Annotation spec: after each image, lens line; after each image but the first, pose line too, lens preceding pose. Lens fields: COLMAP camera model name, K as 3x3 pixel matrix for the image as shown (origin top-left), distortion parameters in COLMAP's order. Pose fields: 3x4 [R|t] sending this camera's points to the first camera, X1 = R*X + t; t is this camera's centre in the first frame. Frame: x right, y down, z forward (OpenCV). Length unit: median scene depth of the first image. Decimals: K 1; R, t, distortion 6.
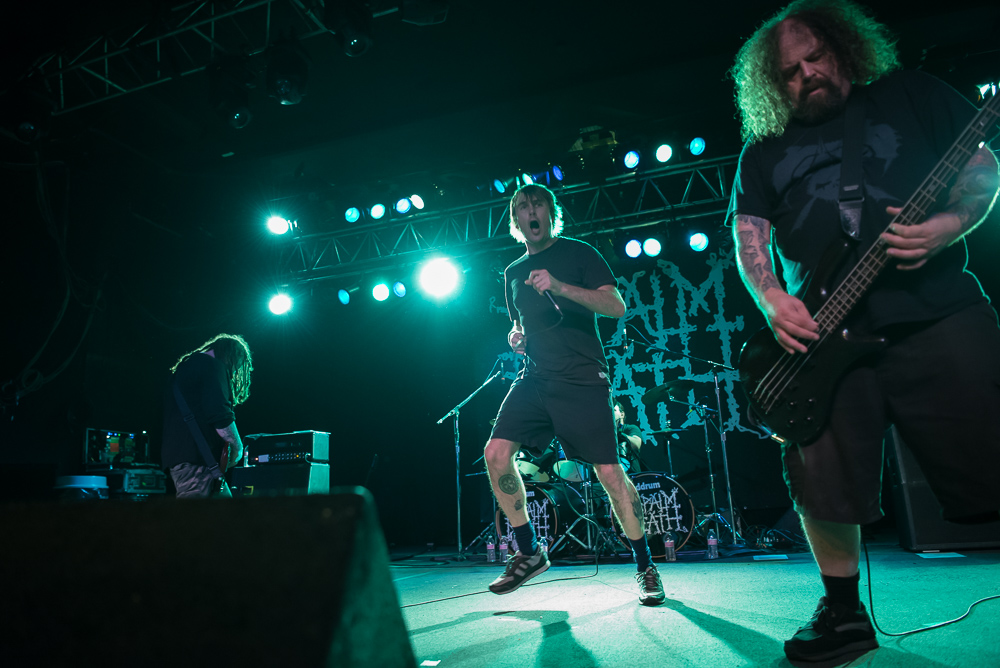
lens RADIAL K [[708.1, 0, 479.3], [0, 708.1, 321.8], [0, 0, 1]] dist [-0.053273, 0.003141]
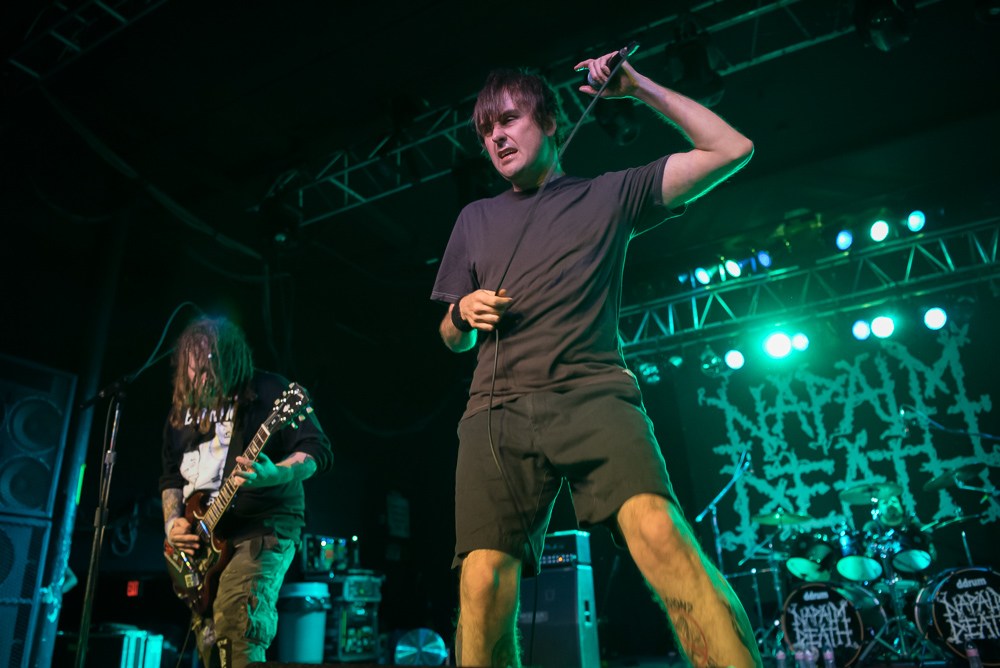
lens RADIAL K [[688.4, 0, 504.0], [0, 688.4, 335.6], [0, 0, 1]] dist [-0.056875, 0.004960]
pose [[0.990478, -0.051809, -0.127554, -0.139297], [0.034563, 0.990394, -0.133884, 0.010106], [0.133265, 0.128200, 0.982754, 0.033980]]
